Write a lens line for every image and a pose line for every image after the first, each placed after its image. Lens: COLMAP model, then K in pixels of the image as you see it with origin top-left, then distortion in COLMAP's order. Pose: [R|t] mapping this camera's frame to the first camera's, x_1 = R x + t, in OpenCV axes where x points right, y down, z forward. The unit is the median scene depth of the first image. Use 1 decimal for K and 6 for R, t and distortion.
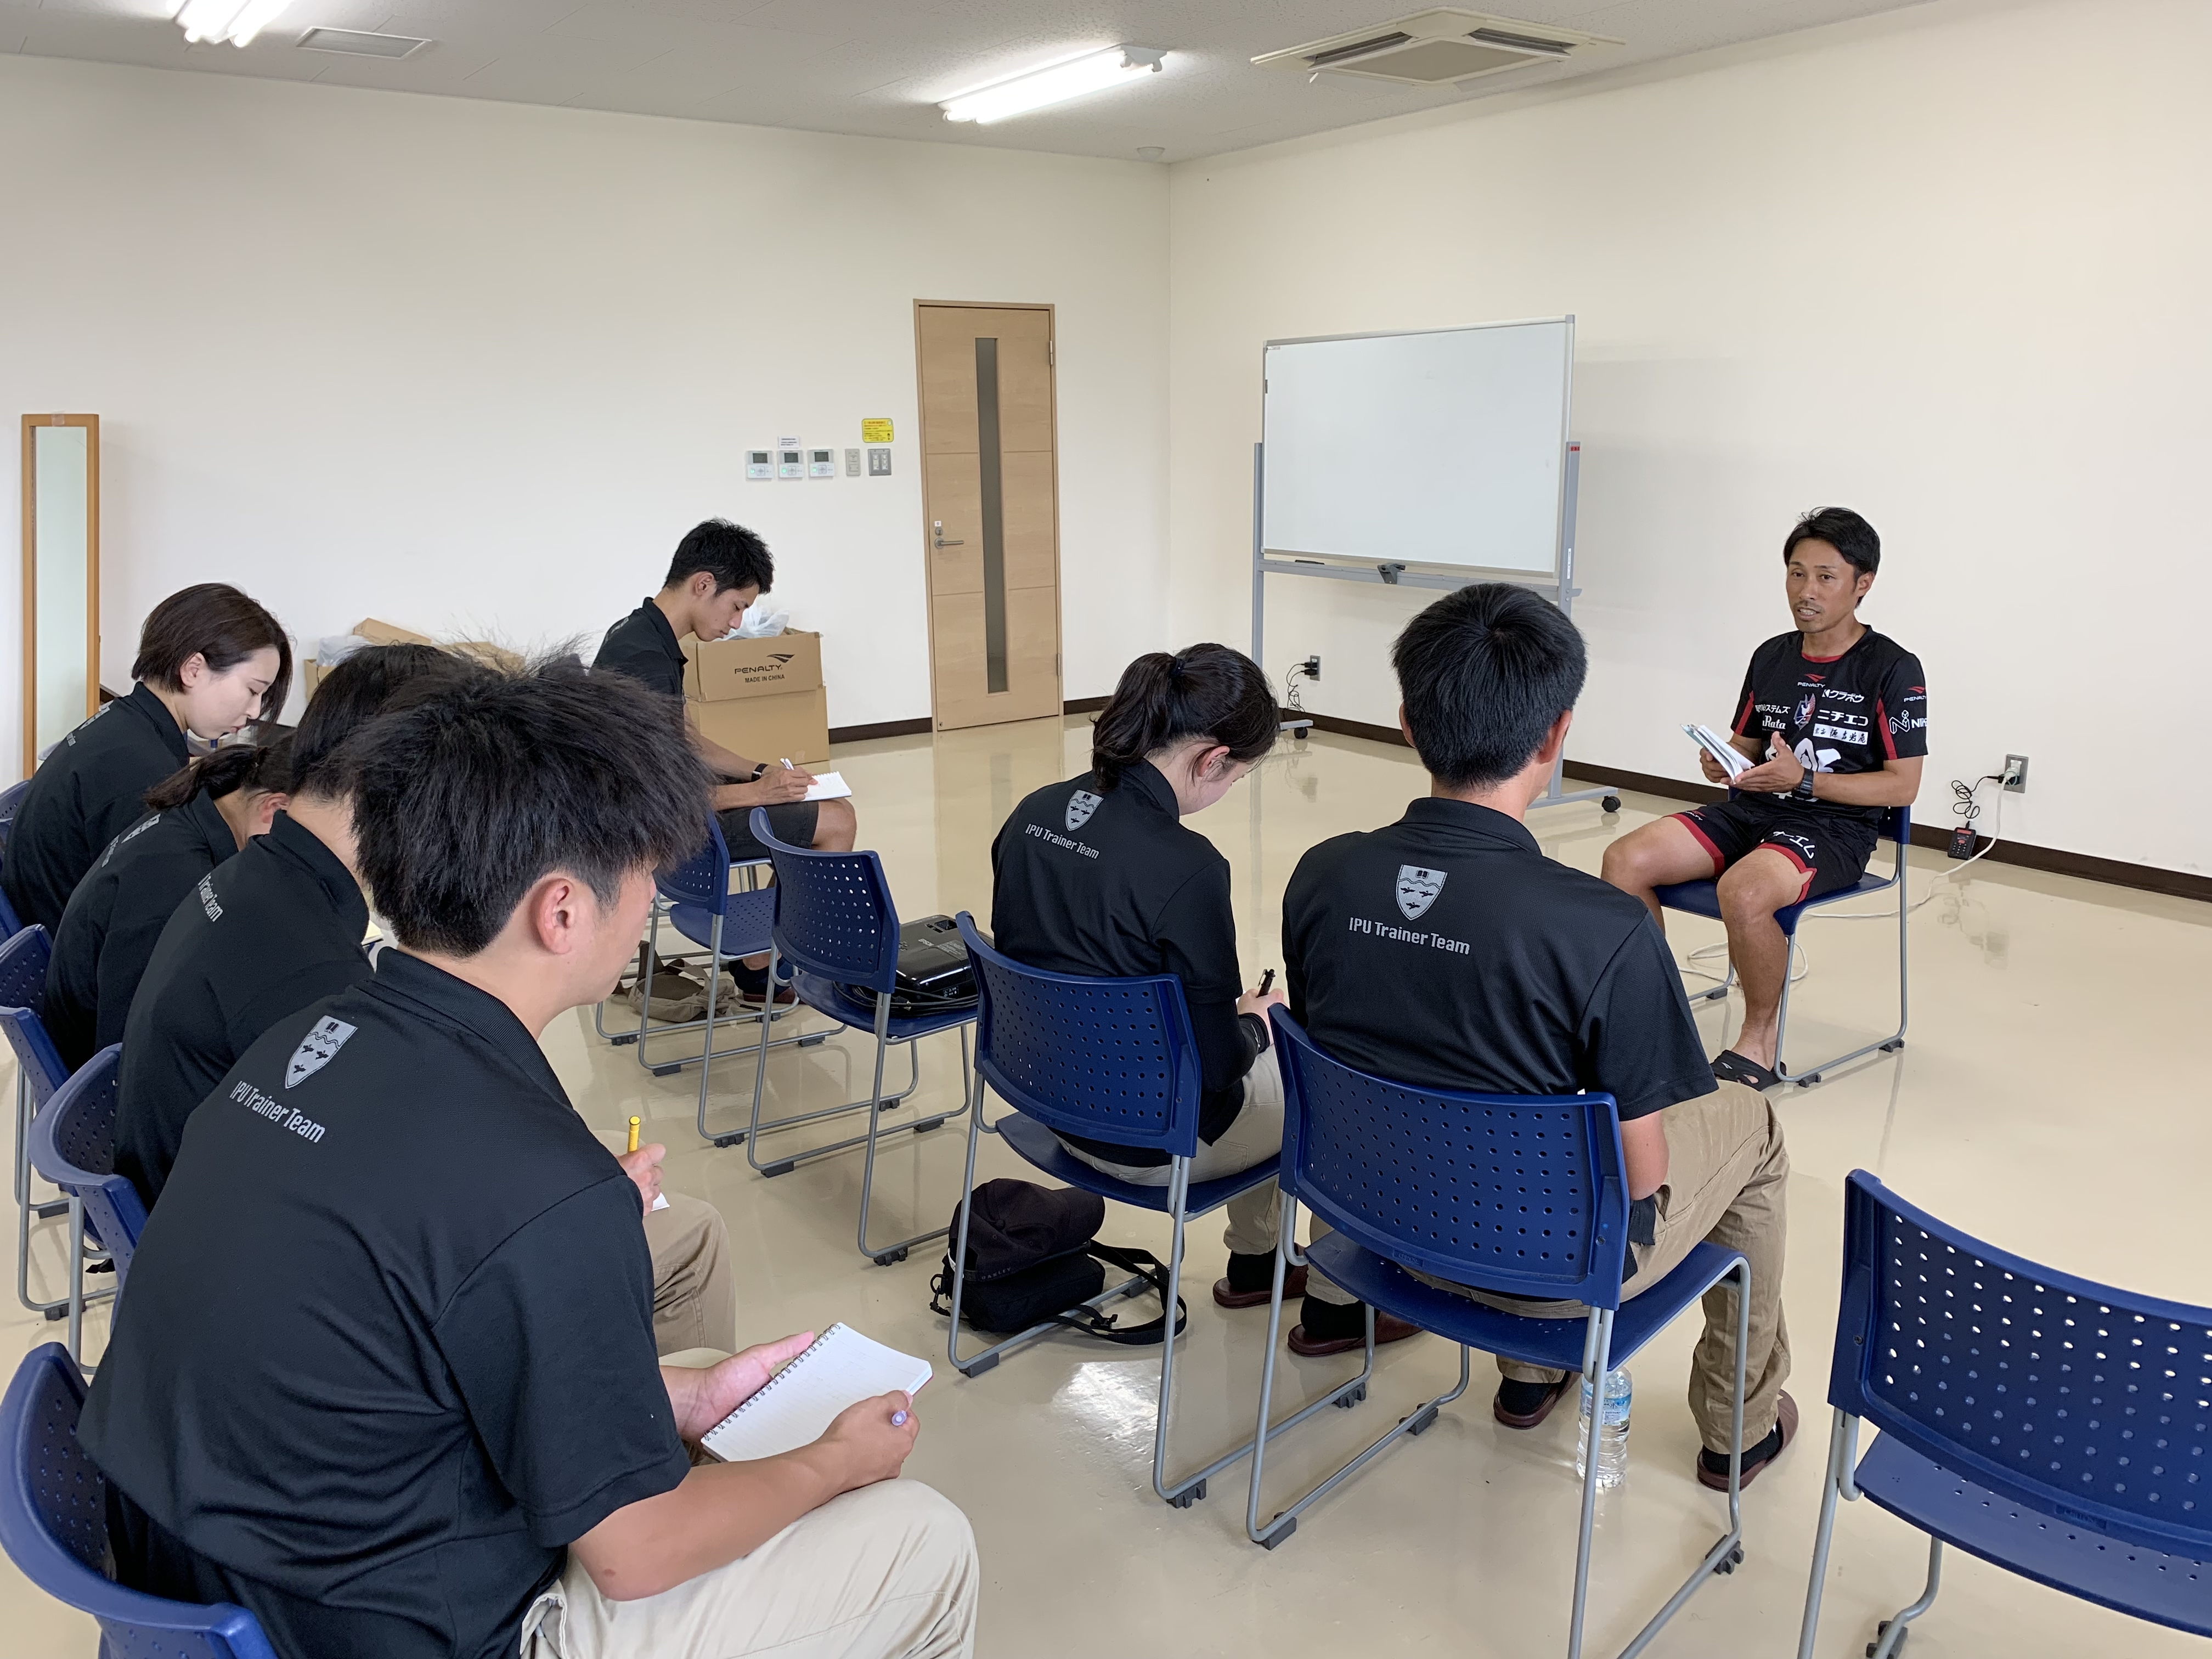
lens RADIAL K [[1694.3, 0, 1101.4], [0, 1694.3, 827.5], [0, 0, 1]] dist [0.024579, 0.000901]
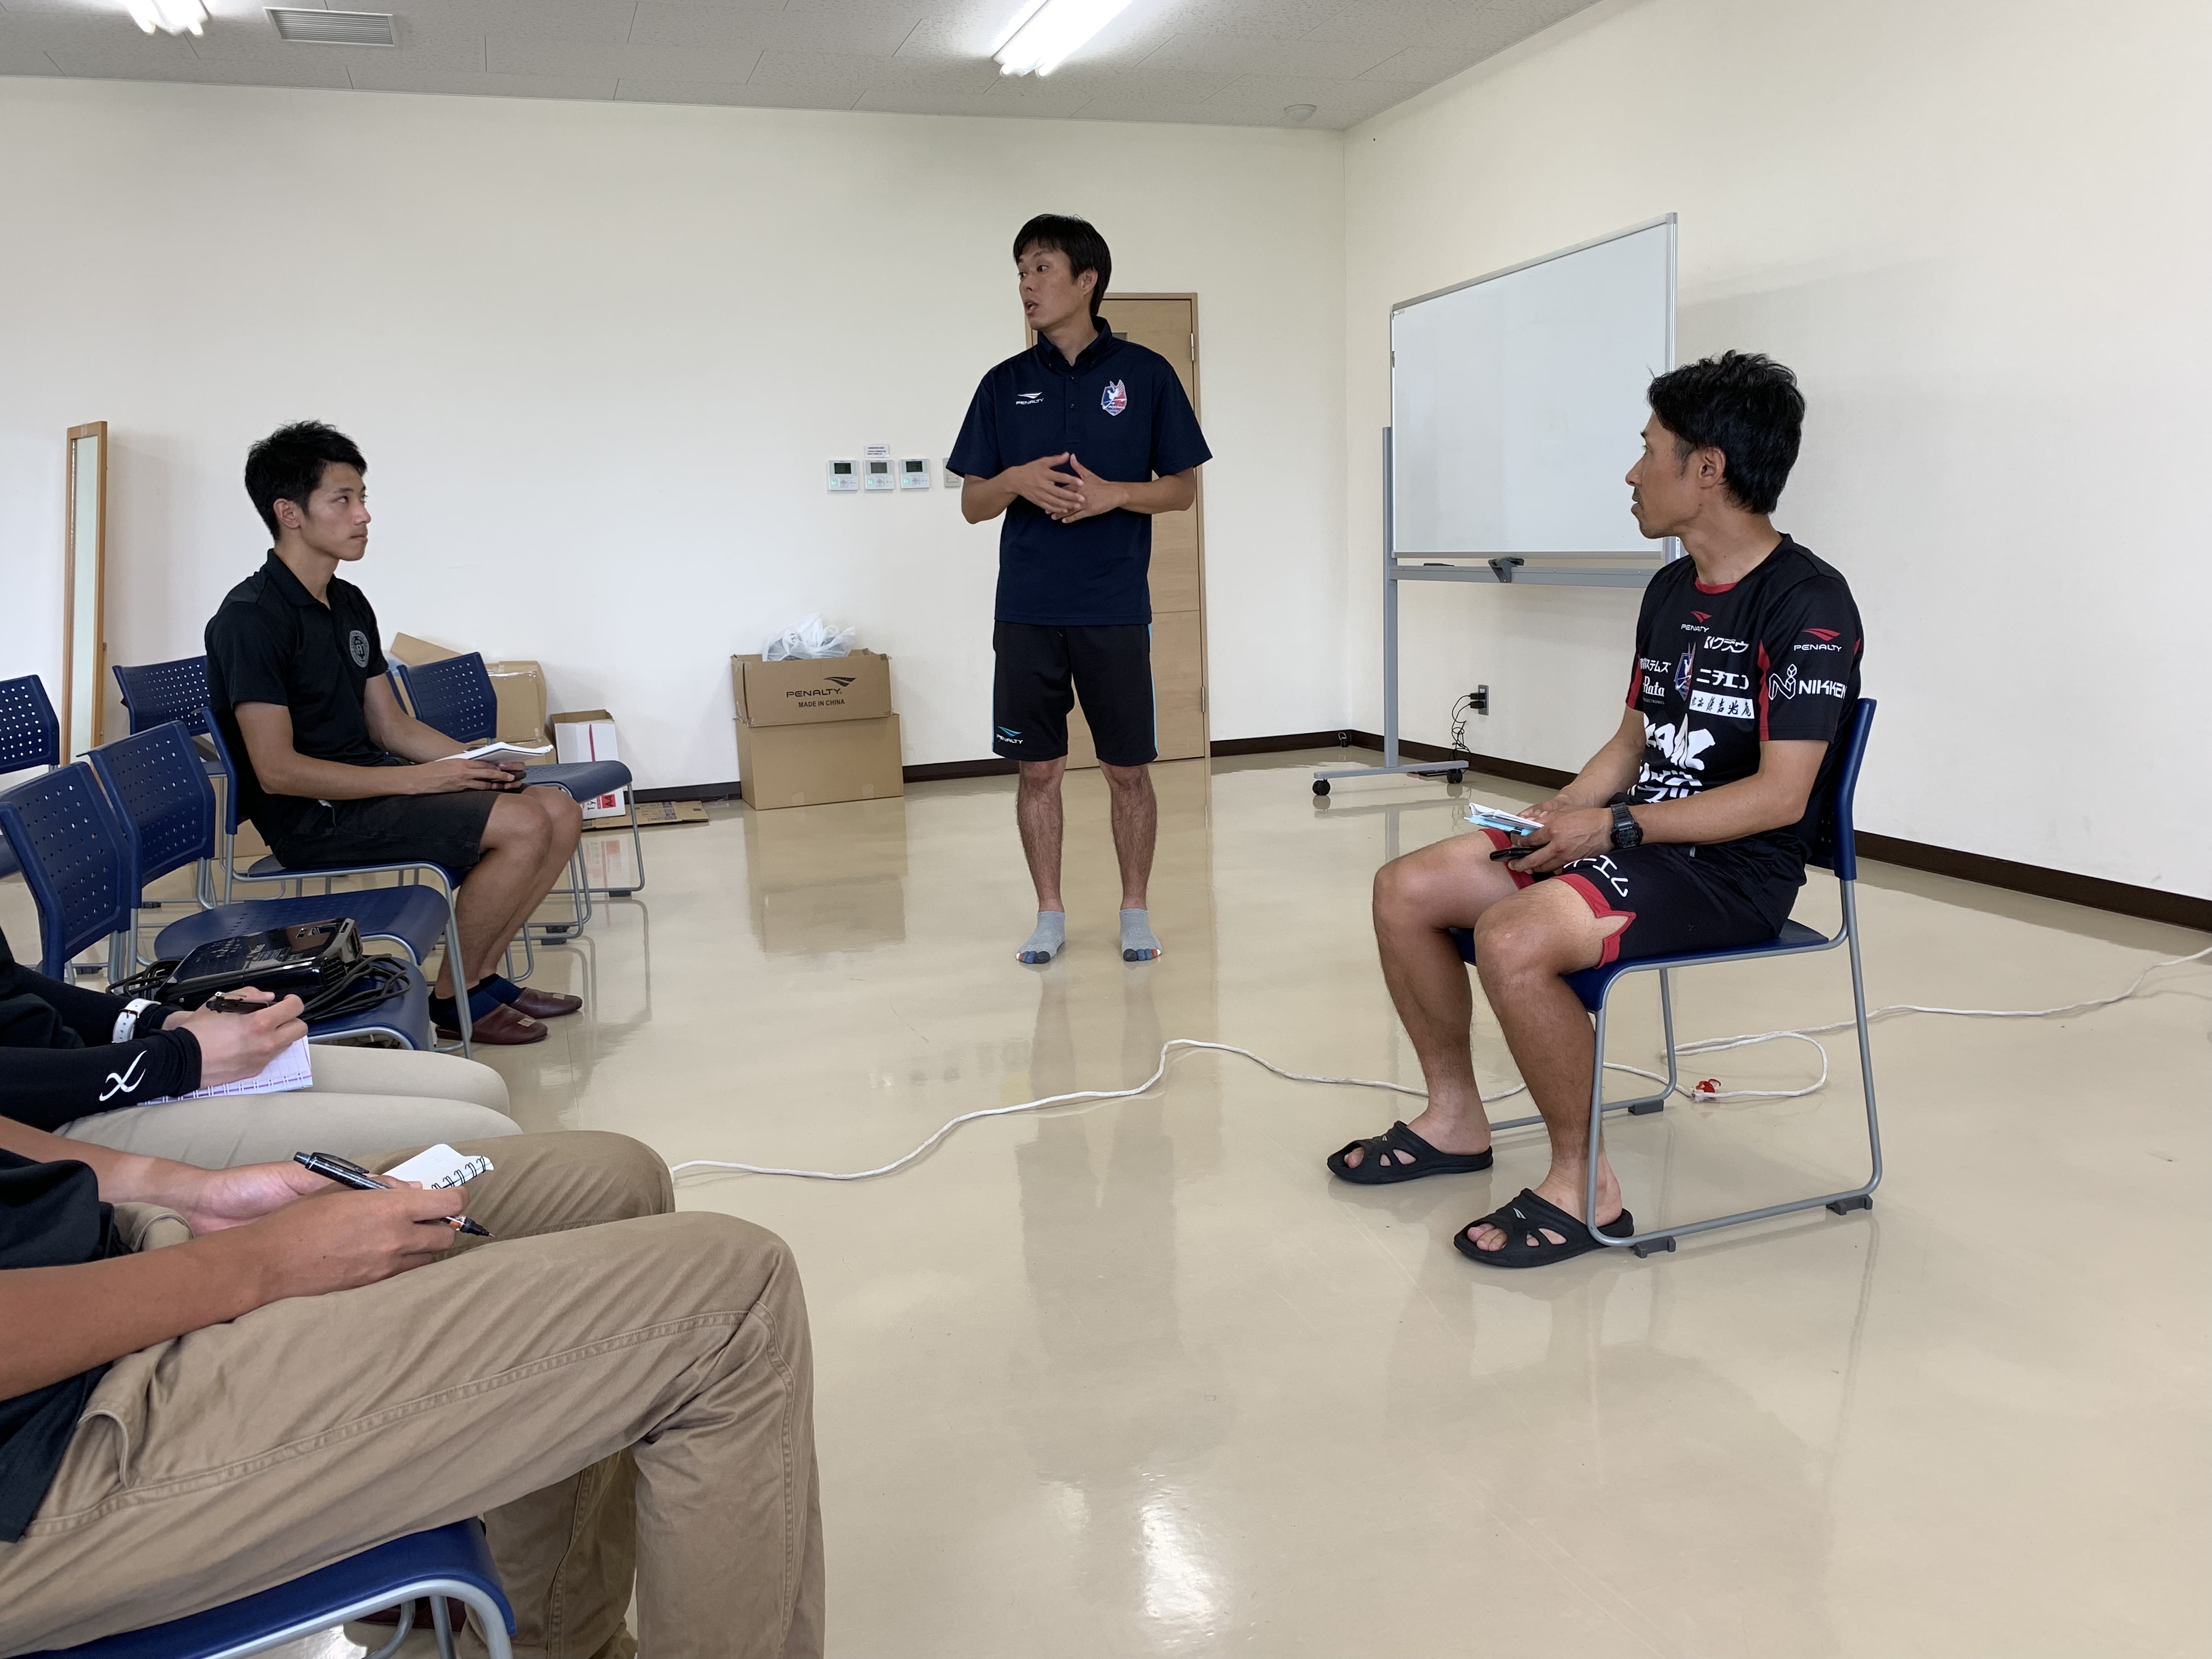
lens RADIAL K [[1694.3, 0, 1109.4], [0, 1694.3, 830.0], [0, 0, 1]] dist [0.024579, 0.000901]
pose [[0.958755, 0.021848, -0.283394, 0.318853], [-0.036054, 0.998336, -0.045010, 0.023607], [0.281939, 0.053371, 0.957947, 0.262155]]
